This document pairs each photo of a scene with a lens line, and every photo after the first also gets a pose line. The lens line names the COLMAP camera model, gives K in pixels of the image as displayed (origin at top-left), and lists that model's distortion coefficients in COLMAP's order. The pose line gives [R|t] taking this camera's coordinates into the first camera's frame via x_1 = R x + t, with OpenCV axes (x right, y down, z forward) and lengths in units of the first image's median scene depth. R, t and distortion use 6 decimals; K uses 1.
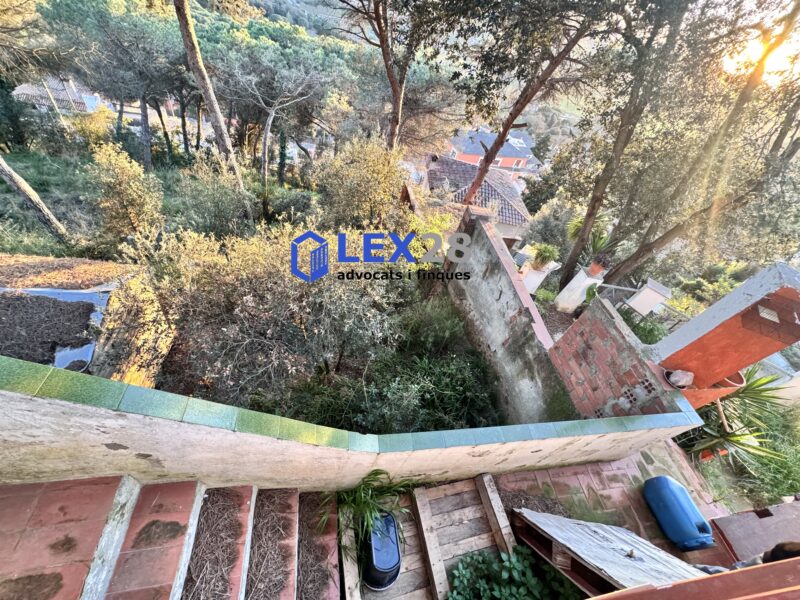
lens RADIAL K [[317.9, 0, 400.0], [0, 317.9, 300.0], [0, 0, 1]] dist [0.002398, 0.000308]
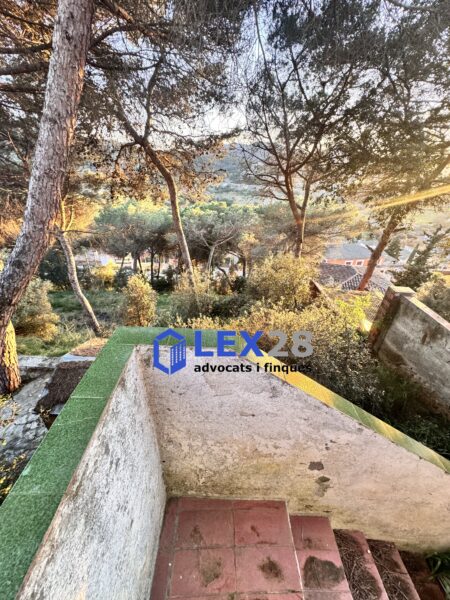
lens RADIAL K [[239.2, 0, 225.0], [0, 239.2, 300.0], [0, 0, 1]] dist [-0.000370, 0.000065]
pose [[0.969732, -0.087897, -0.227801, -0.196834], [0.014930, 0.952559, -0.303988, 0.029445], [0.243714, 0.291386, 0.925039, -0.012074]]
